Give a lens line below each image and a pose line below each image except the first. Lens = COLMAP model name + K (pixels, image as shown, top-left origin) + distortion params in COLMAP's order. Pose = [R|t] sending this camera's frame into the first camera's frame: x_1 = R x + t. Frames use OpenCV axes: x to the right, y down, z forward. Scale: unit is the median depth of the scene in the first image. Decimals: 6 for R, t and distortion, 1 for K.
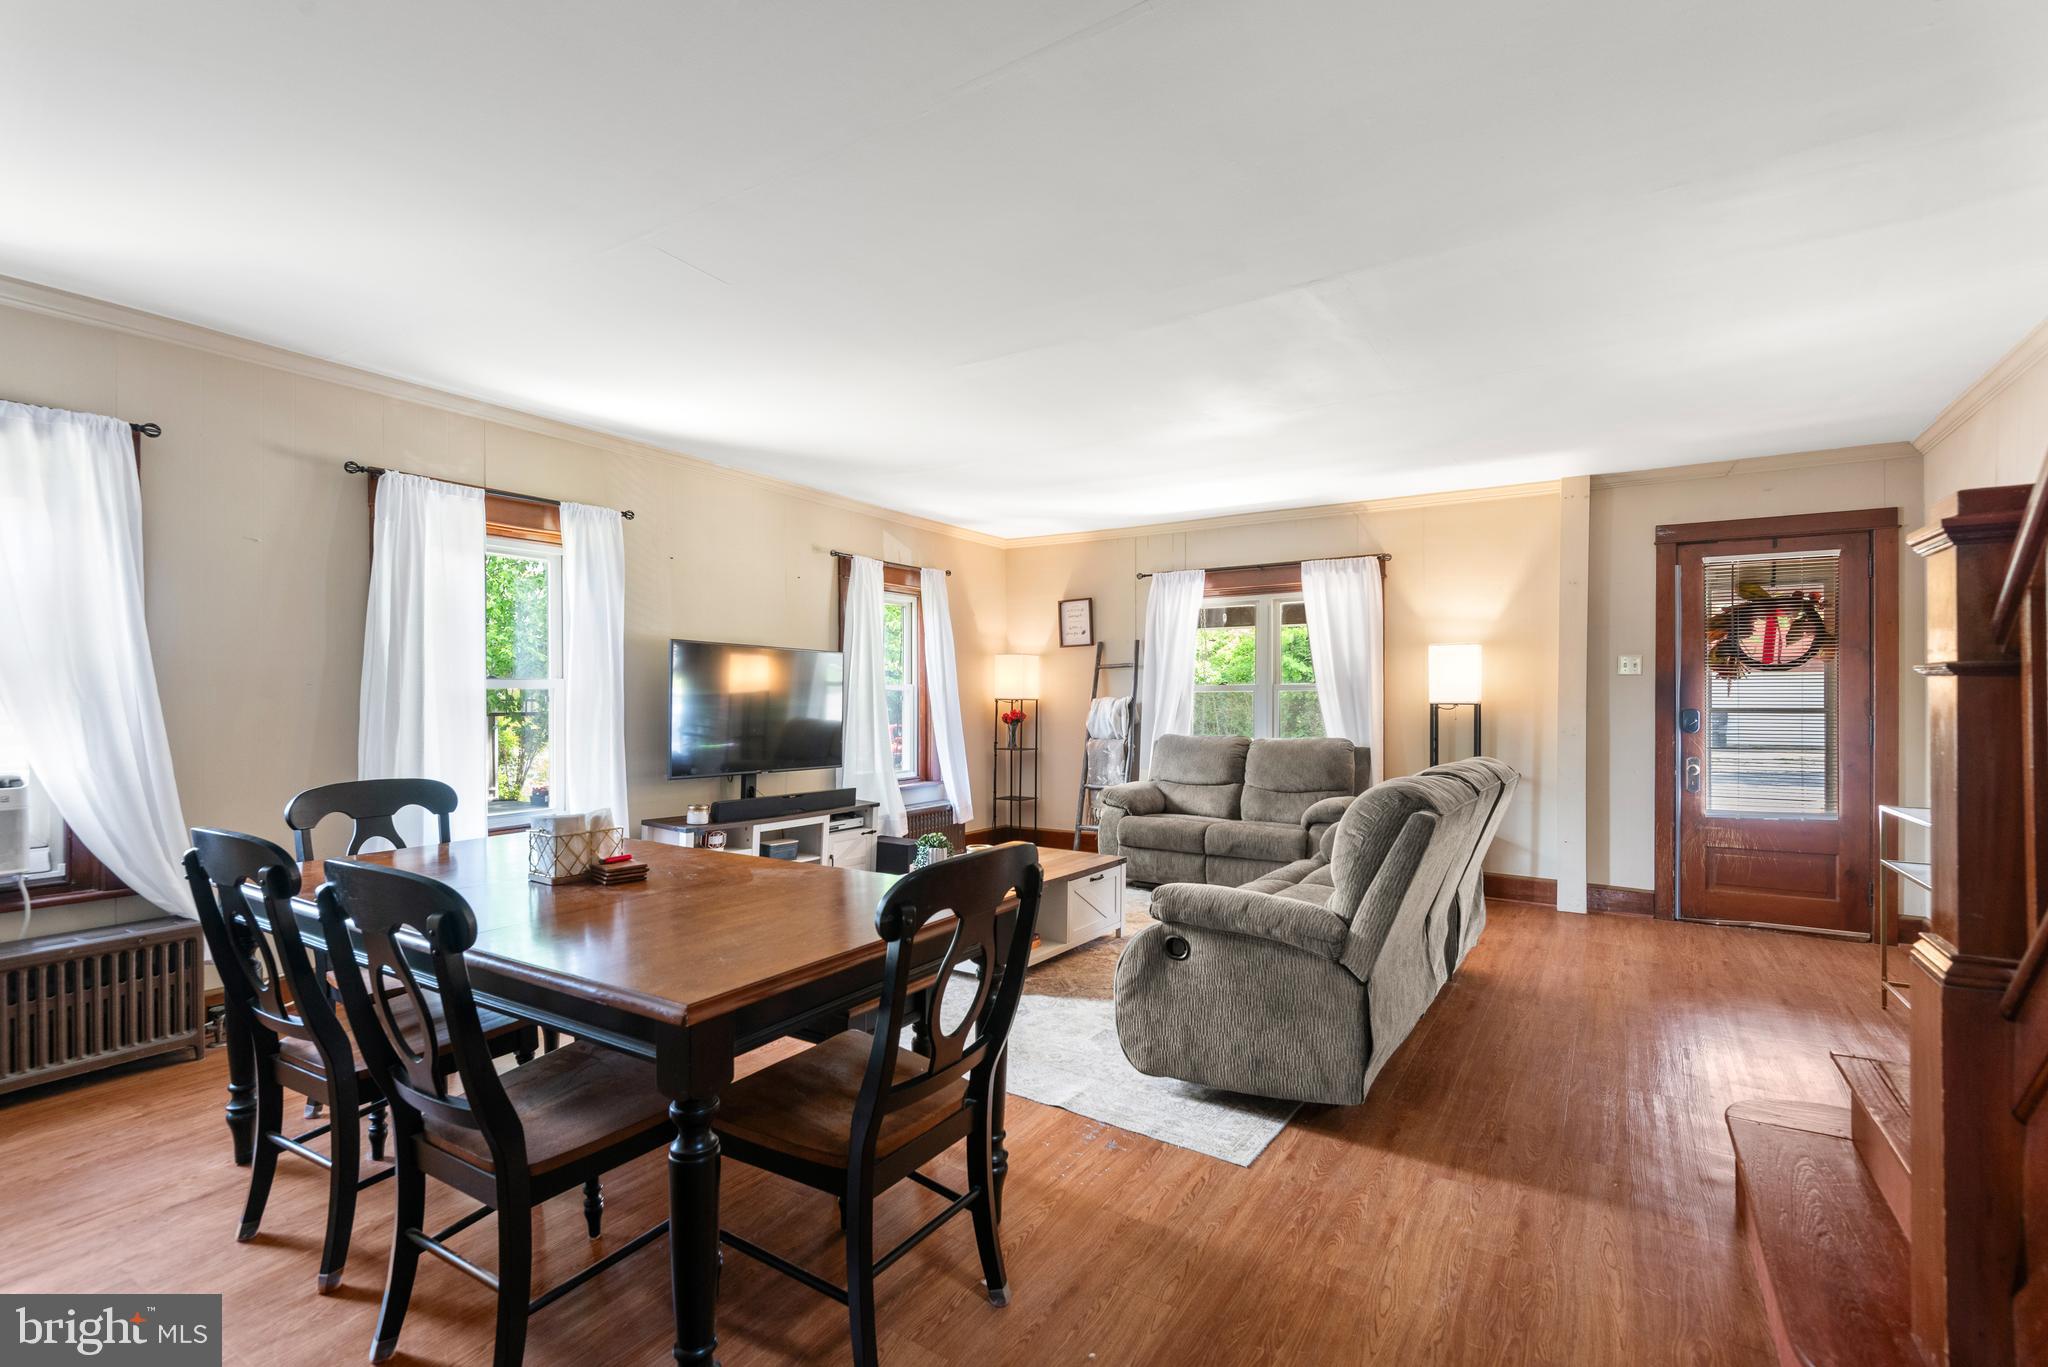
lens RADIAL K [[940.6, 0, 1020.4], [0, 940.6, 695.2], [0, 0, 1]] dist [0.015711, -0.009051]
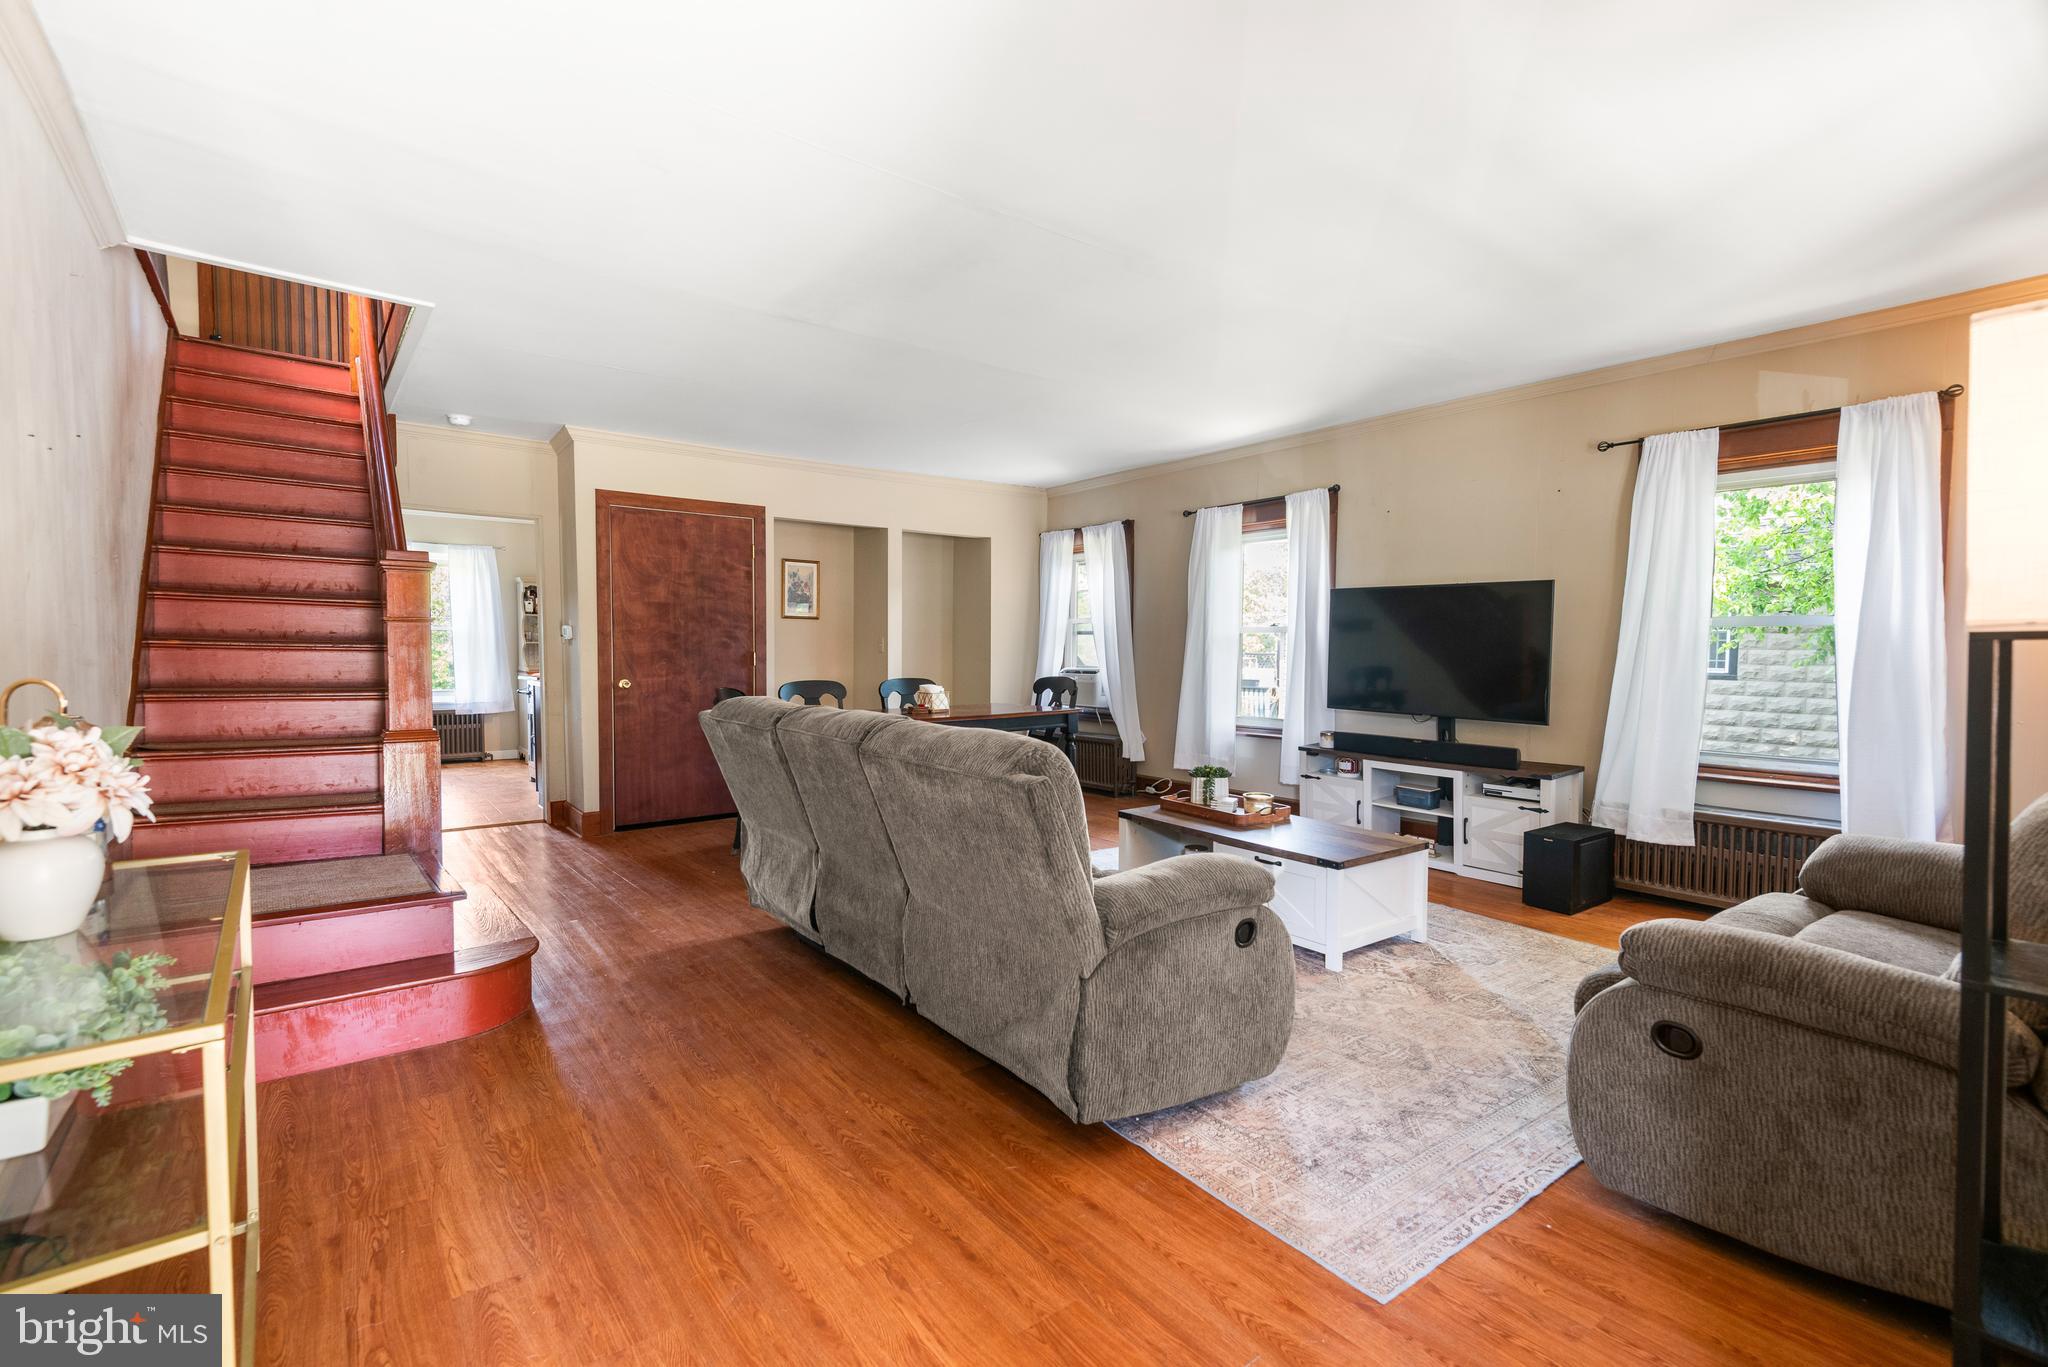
lens RADIAL K [[940.6, 0, 1023.7], [0, 940.6, 686.5], [0, 0, 1]] dist [0.015711, -0.009051]
pose [[-0.348091, 0.039212, -0.936640, 0.760296], [-0.003740, 0.999059, 0.043215, 0.011069], [0.937453, 0.018546, -0.347617, 0.915953]]
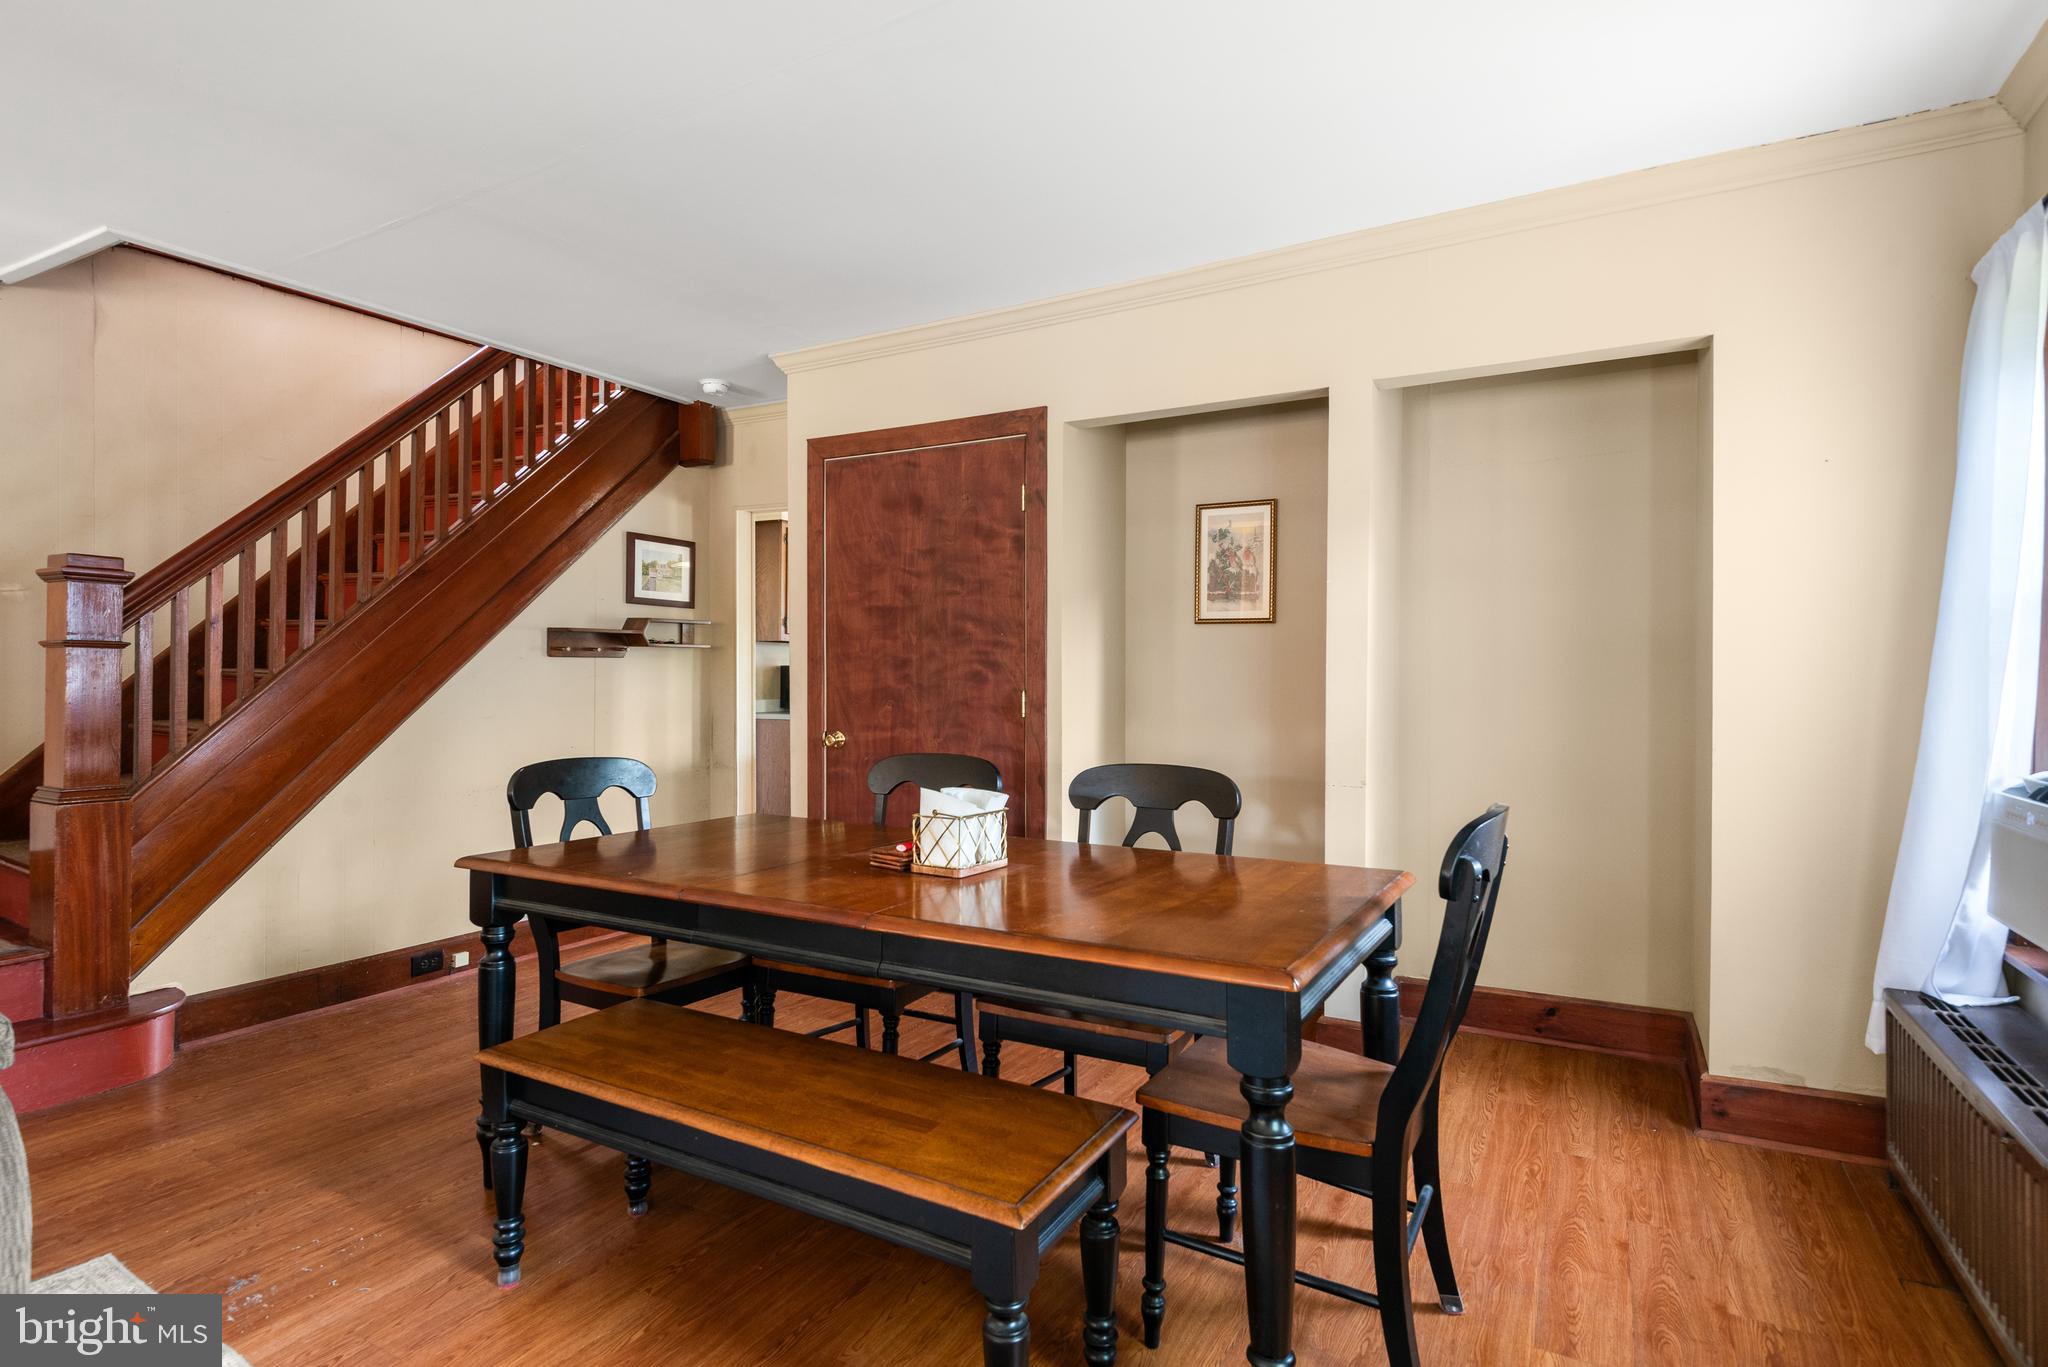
lens RADIAL K [[1024.2, 0, 978.8], [0, 1024.2, 692.0], [0, 0, 1]] dist [0.012401, -0.000435]
pose [[-0.999788, -0.005159, -0.019926, -0.205015], [-0.005479, 0.999857, 0.015995, 0.010167], [0.019841, 0.016101, -0.999674, 0.851398]]
